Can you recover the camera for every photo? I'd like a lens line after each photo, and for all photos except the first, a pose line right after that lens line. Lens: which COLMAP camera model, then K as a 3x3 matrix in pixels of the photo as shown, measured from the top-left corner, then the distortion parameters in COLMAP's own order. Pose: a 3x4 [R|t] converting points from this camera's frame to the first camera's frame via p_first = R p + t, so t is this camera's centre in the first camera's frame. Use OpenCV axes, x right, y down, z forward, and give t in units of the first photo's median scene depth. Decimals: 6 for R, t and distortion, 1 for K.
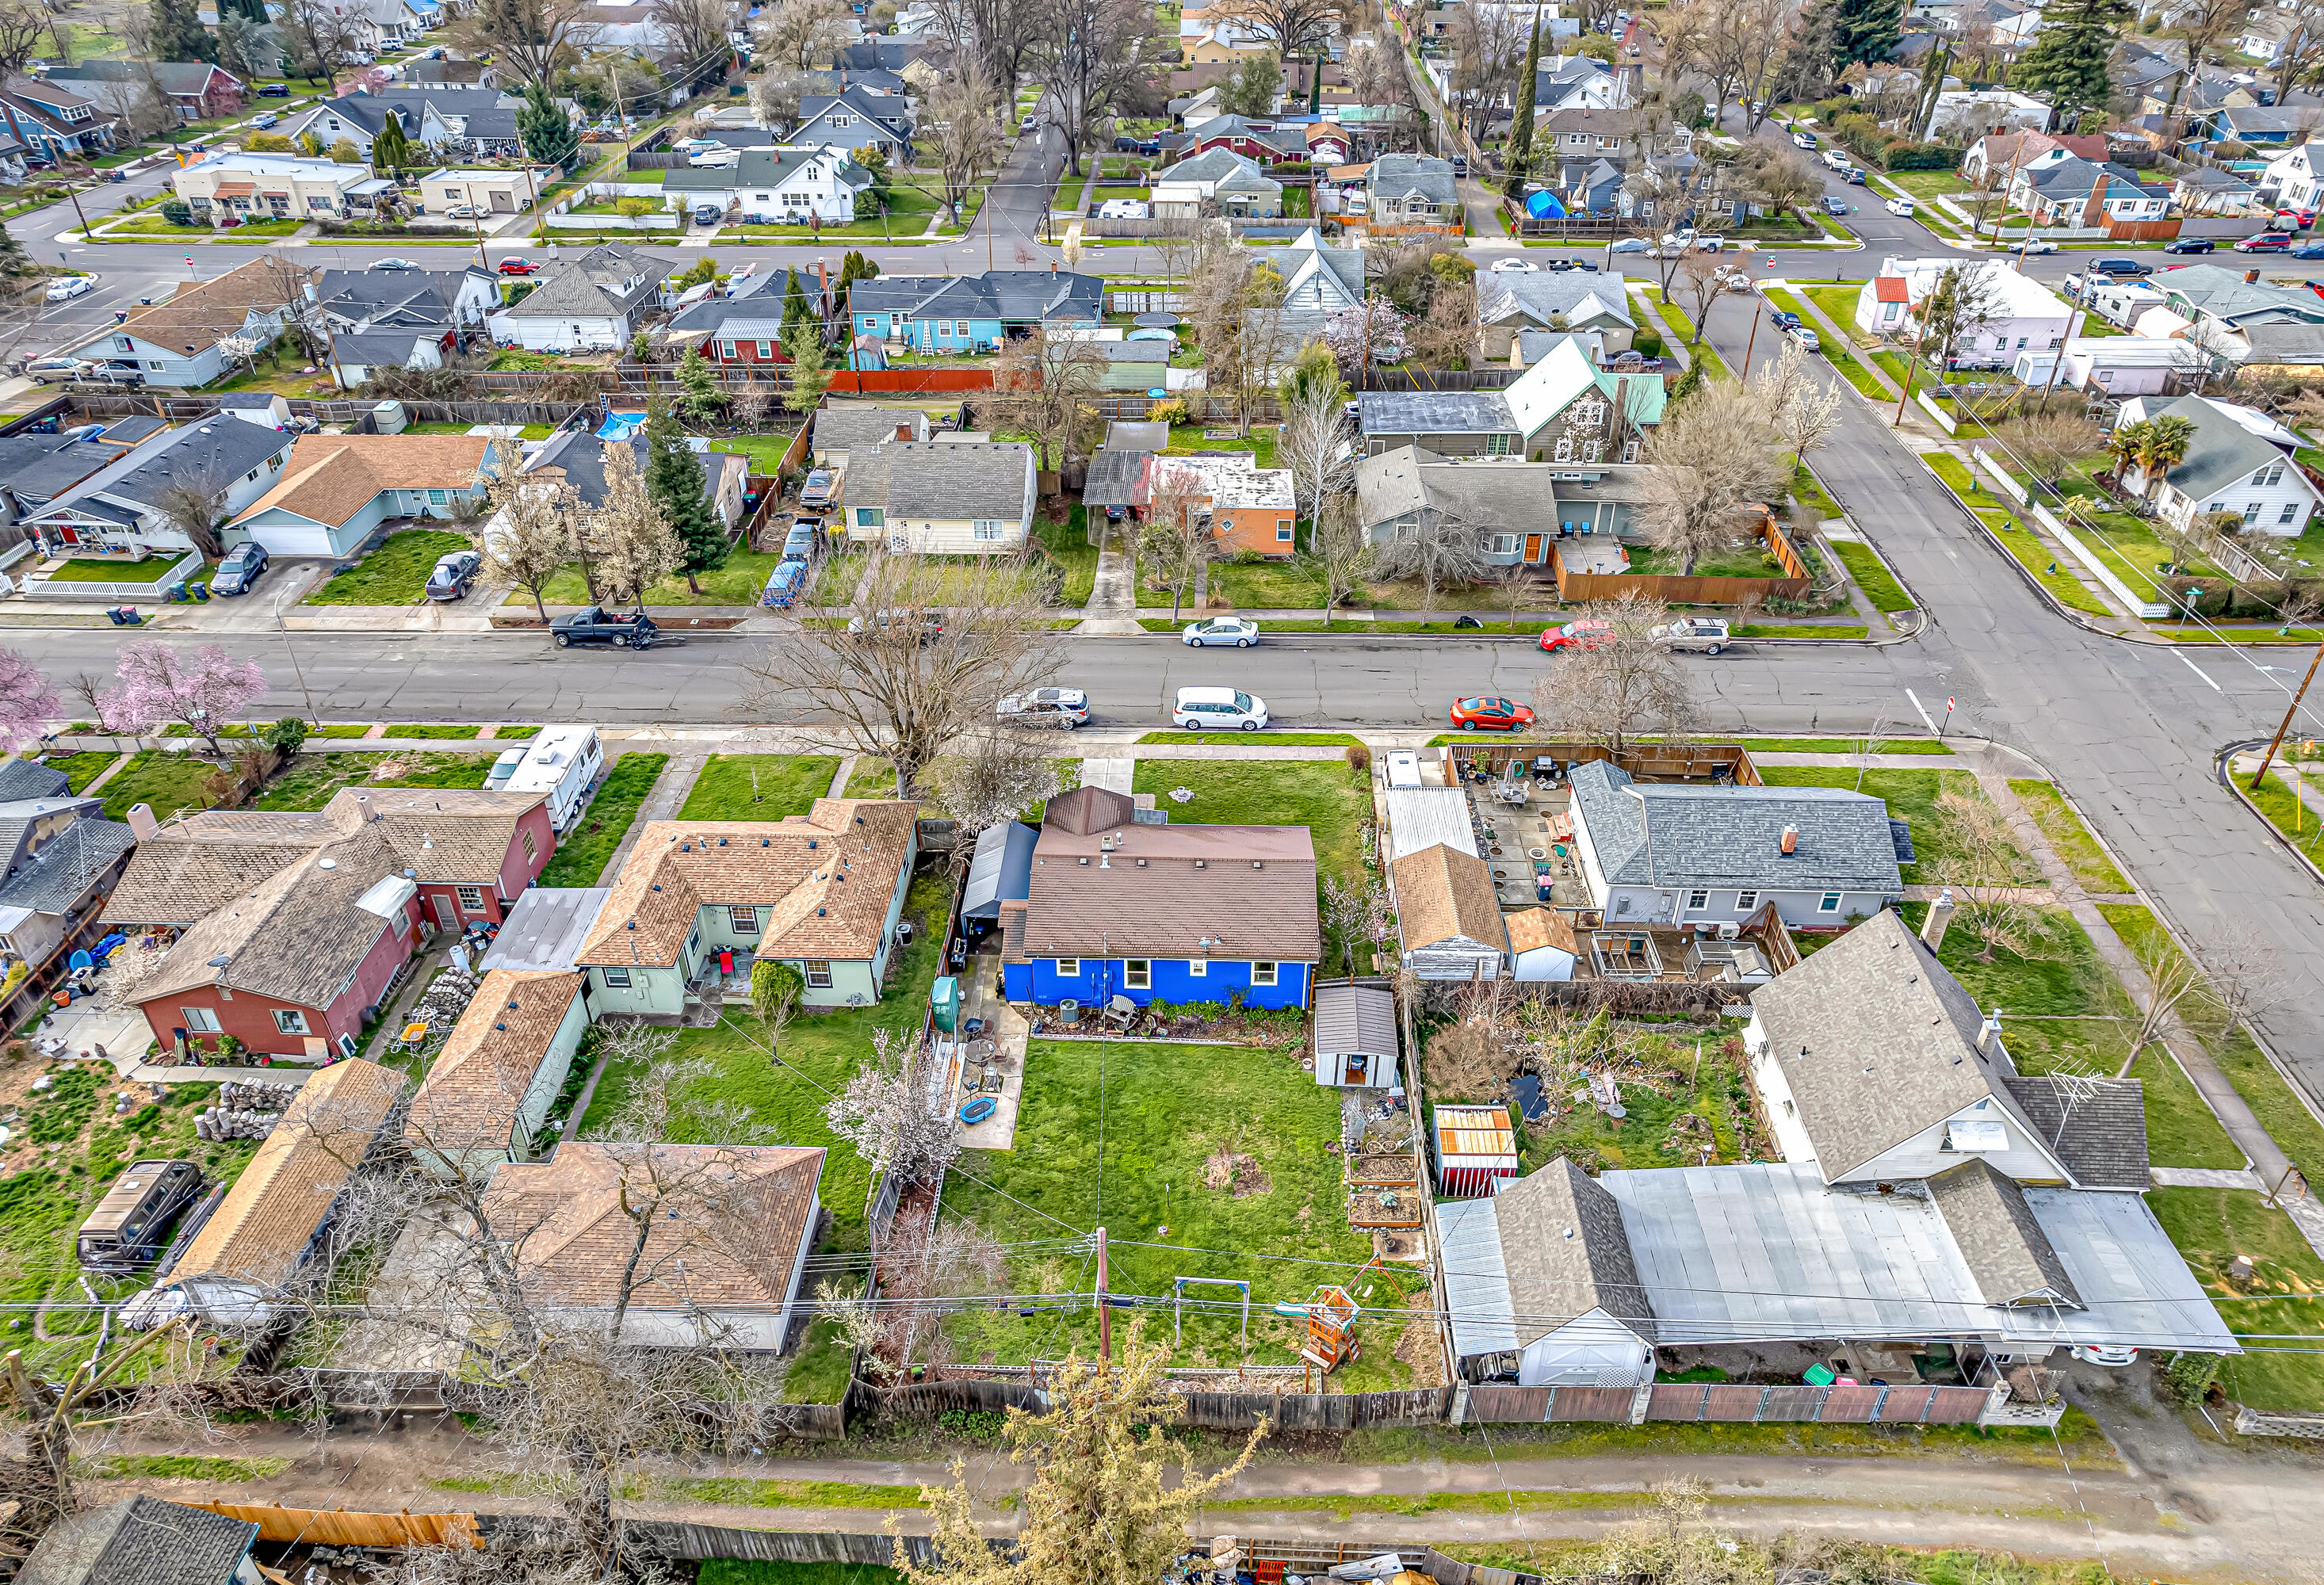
lens RADIAL K [[1561.6, 0, 1162.0], [0, 1561.6, 792.5], [0, 0, 1]] dist [-0.066708, 0.090936]
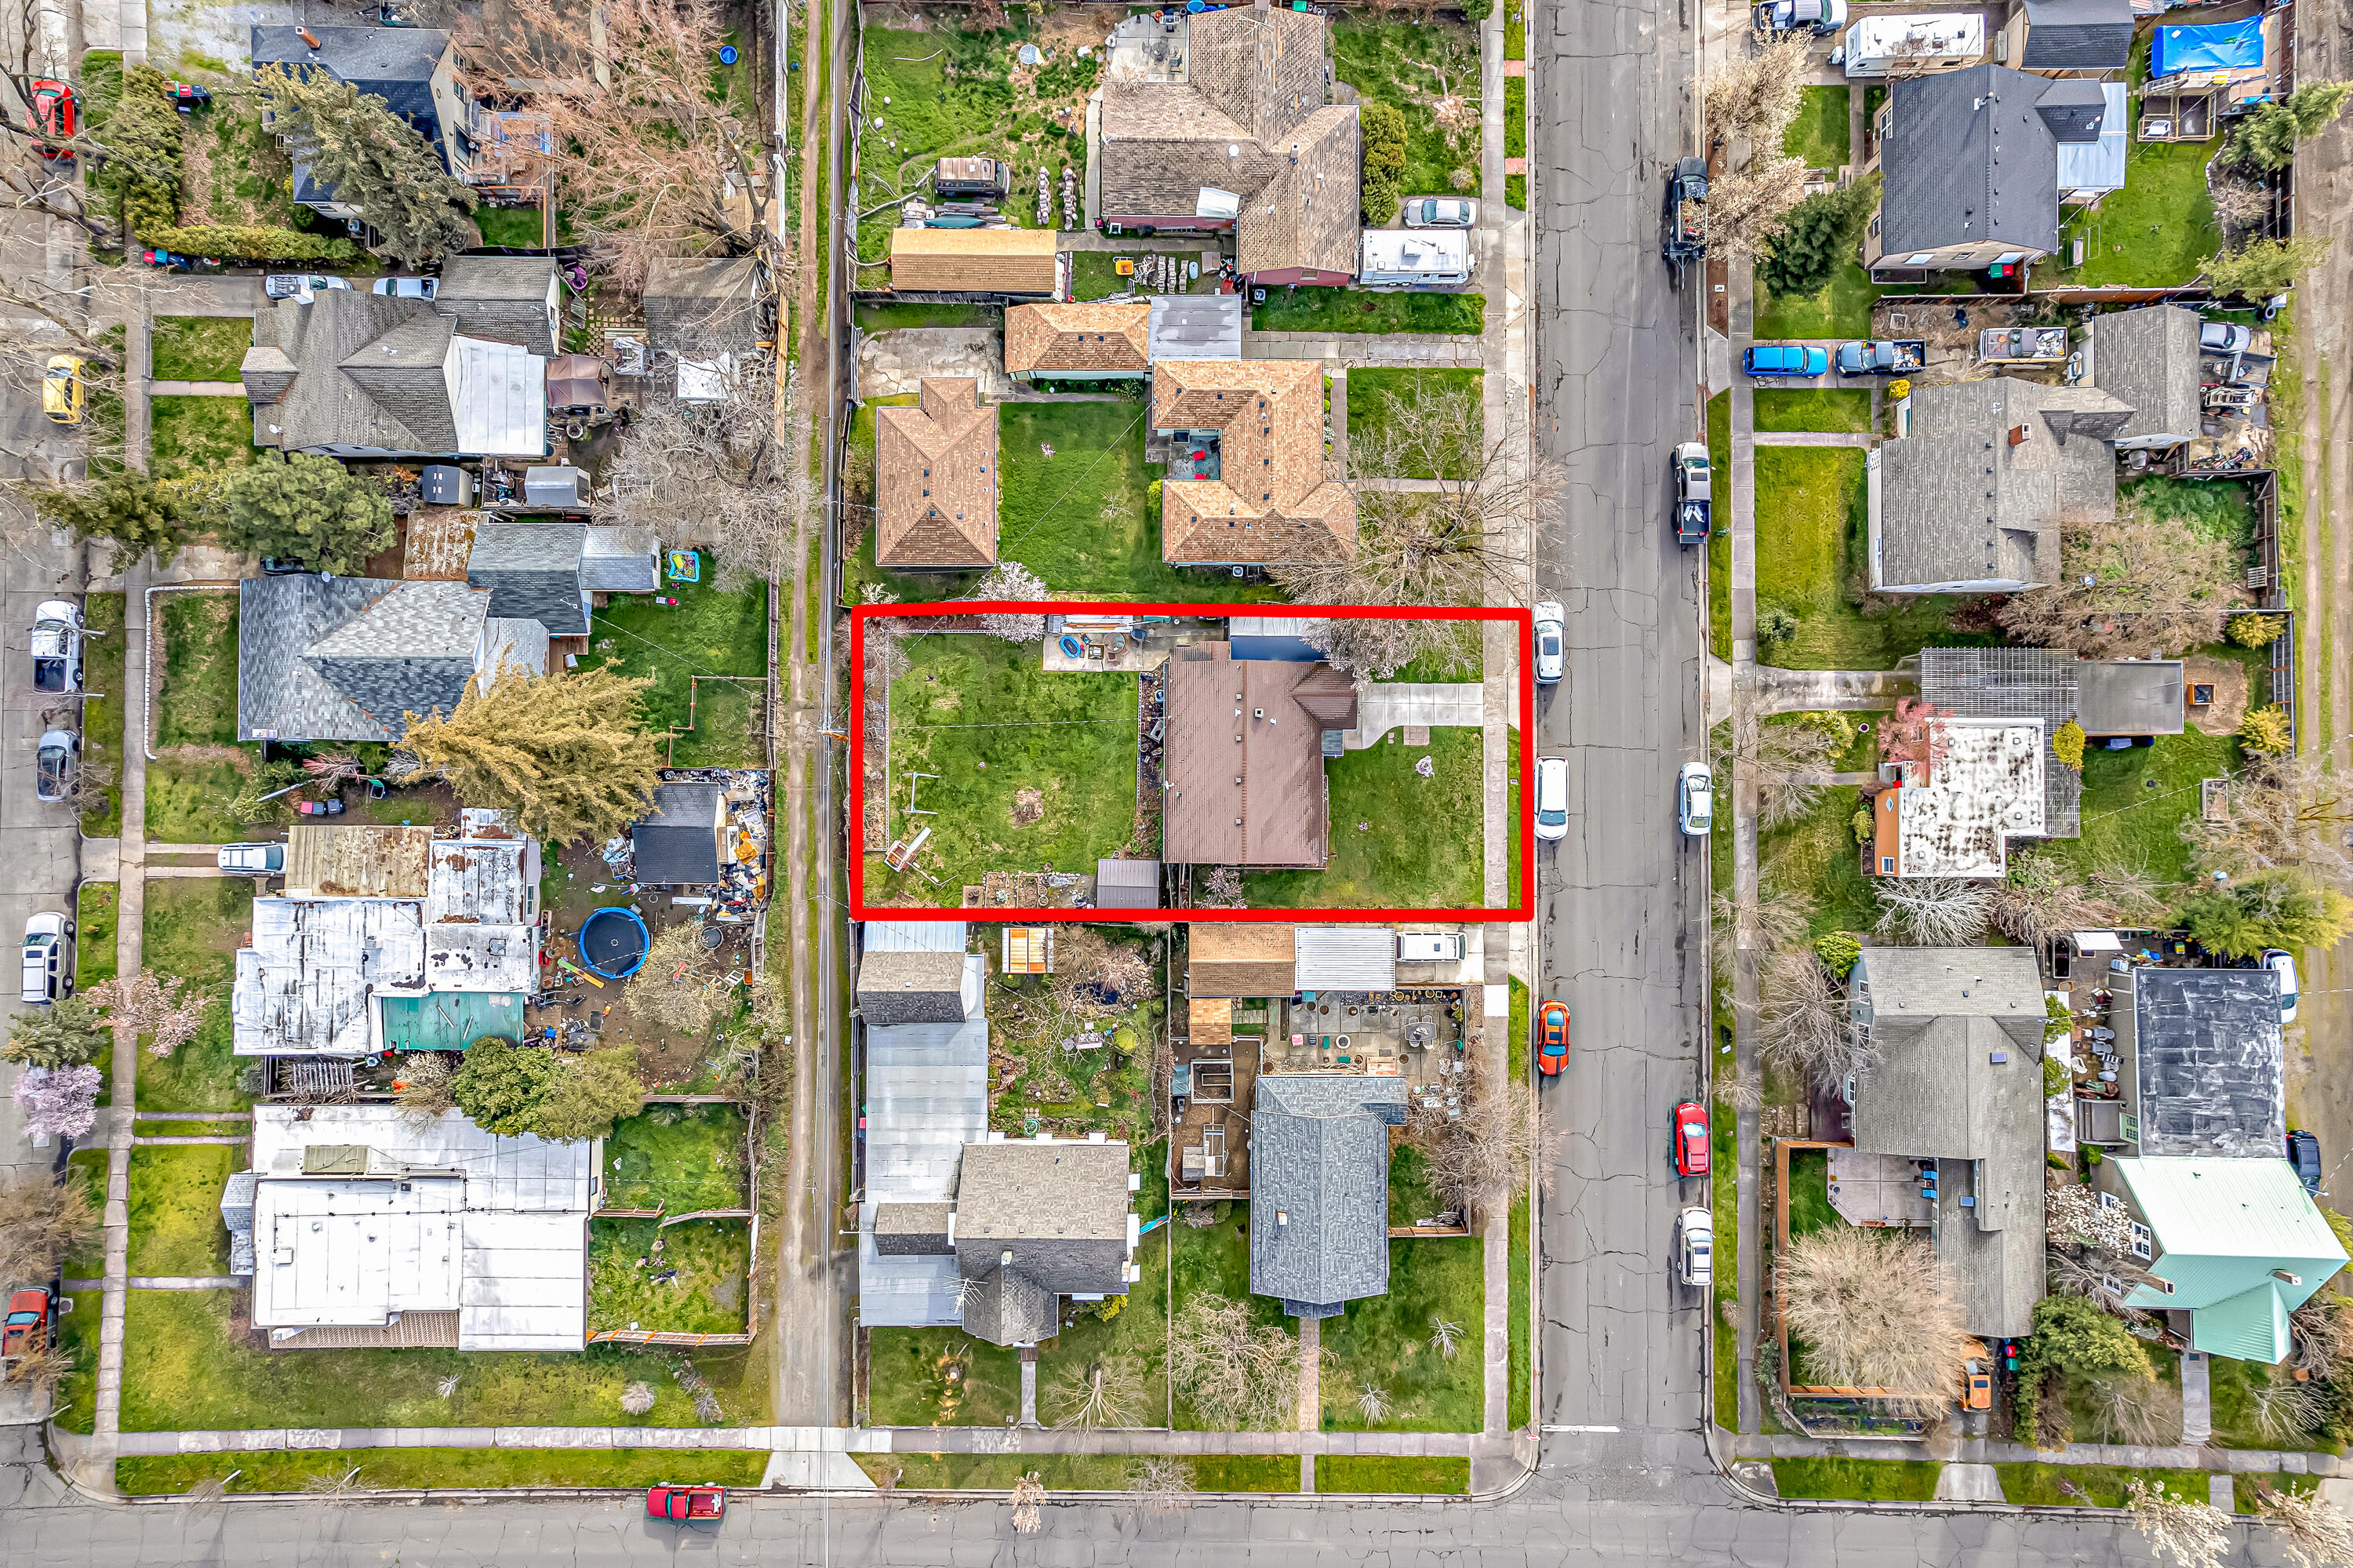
lens RADIAL K [[1507.3, 0, 1176.5], [0, 1507.3, 784.0], [0, 0, 1]] dist [-0.033666, 0.070322]
pose [[0.030101, 0.999239, -0.024802, 0.038438], [-0.554485, 0.037338, 0.831356, -0.680517], [0.831649, -0.011273, 0.555187, 0.135733]]
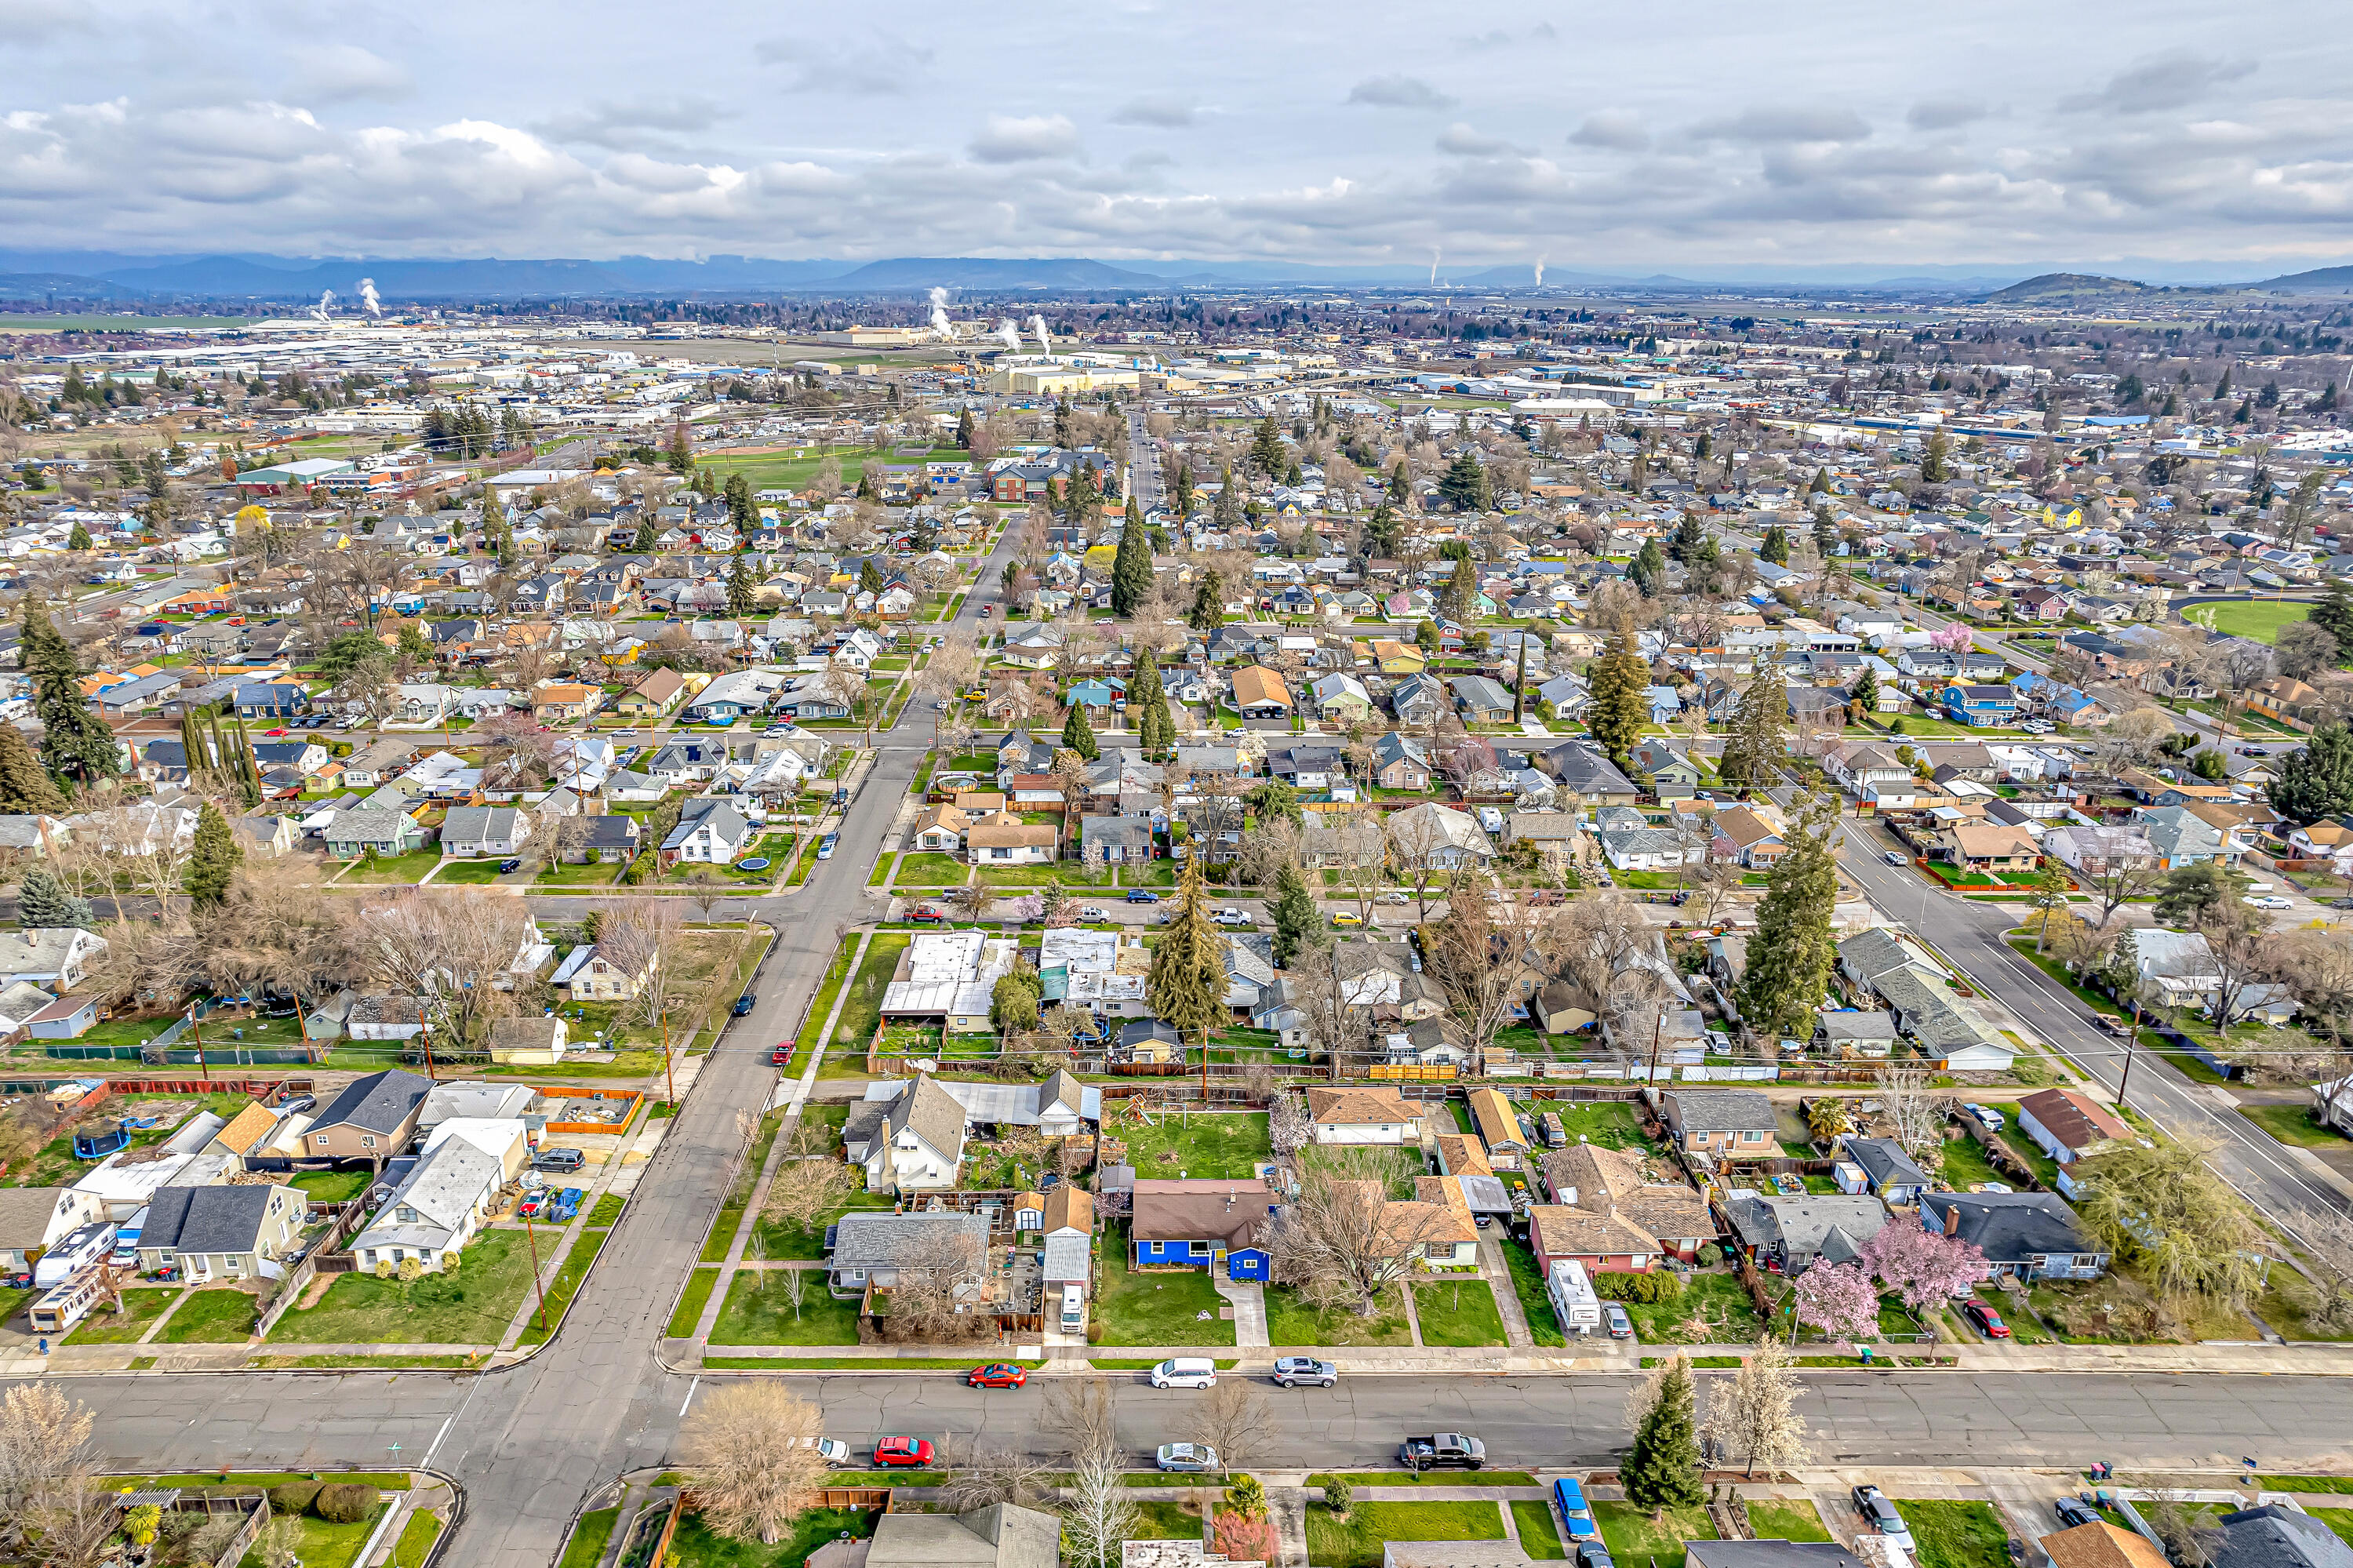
lens RADIAL K [[1507.3, 0, 1176.5], [0, 1507.3, 784.0], [0, 0, 1]] dist [-0.033666, 0.070322]
pose [[-0.998327, 0.011053, -0.056750, 0.098709], [-0.038278, 0.609276, 0.792034, -1.259196], [0.043330, 0.792882, -0.607833, 1.182823]]
